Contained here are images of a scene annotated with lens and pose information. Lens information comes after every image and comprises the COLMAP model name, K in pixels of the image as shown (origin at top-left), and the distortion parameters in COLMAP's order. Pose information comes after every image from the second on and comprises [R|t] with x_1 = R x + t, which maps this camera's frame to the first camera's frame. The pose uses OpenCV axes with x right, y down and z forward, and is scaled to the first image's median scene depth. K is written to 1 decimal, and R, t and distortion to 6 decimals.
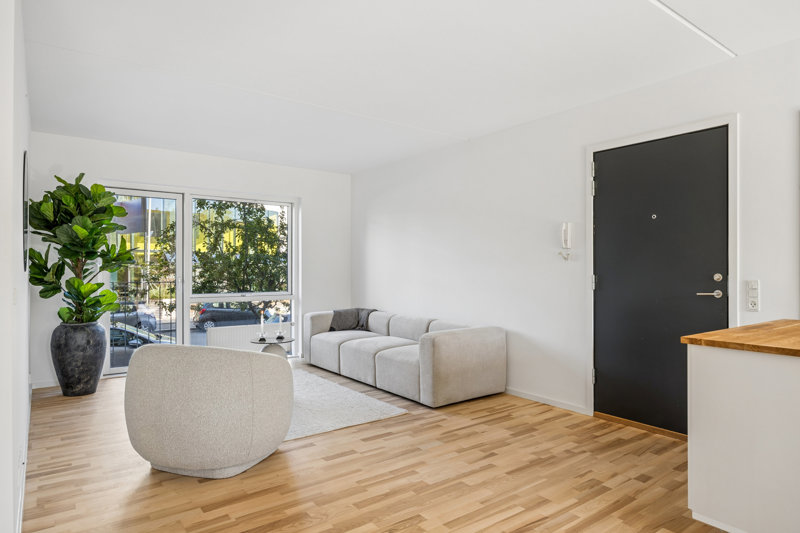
lens RADIAL K [[486.4, 0, 400.0], [0, 486.4, 266.8], [0, 0, 1]] dist [0.004762, 0.000323]
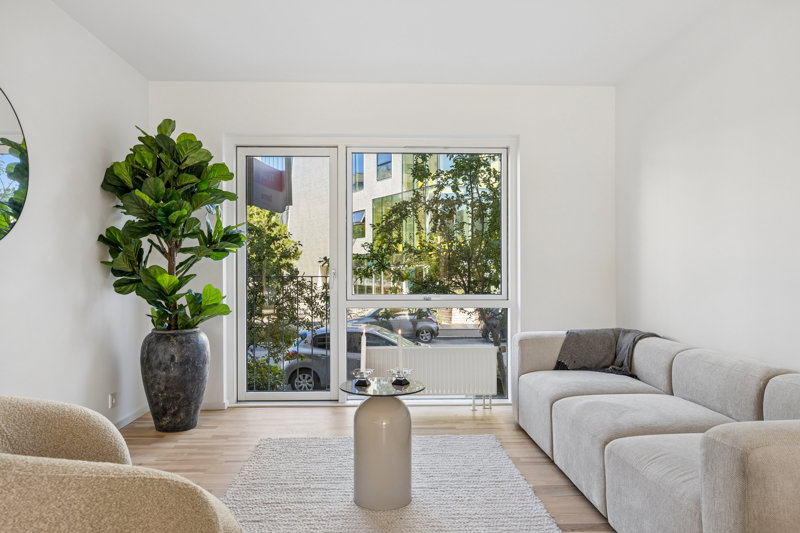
lens RADIAL K [[551.0, 0, 398.4], [0, 551.0, 273.4], [0, 0, 1]] dist [-0.001746, 0.000872]
pose [[0.822537, -0.000883, -0.568711, 0.066260], [0.005104, 0.999970, 0.005830, 0.024678], [0.568689, -0.007698, 0.822517, 0.447414]]
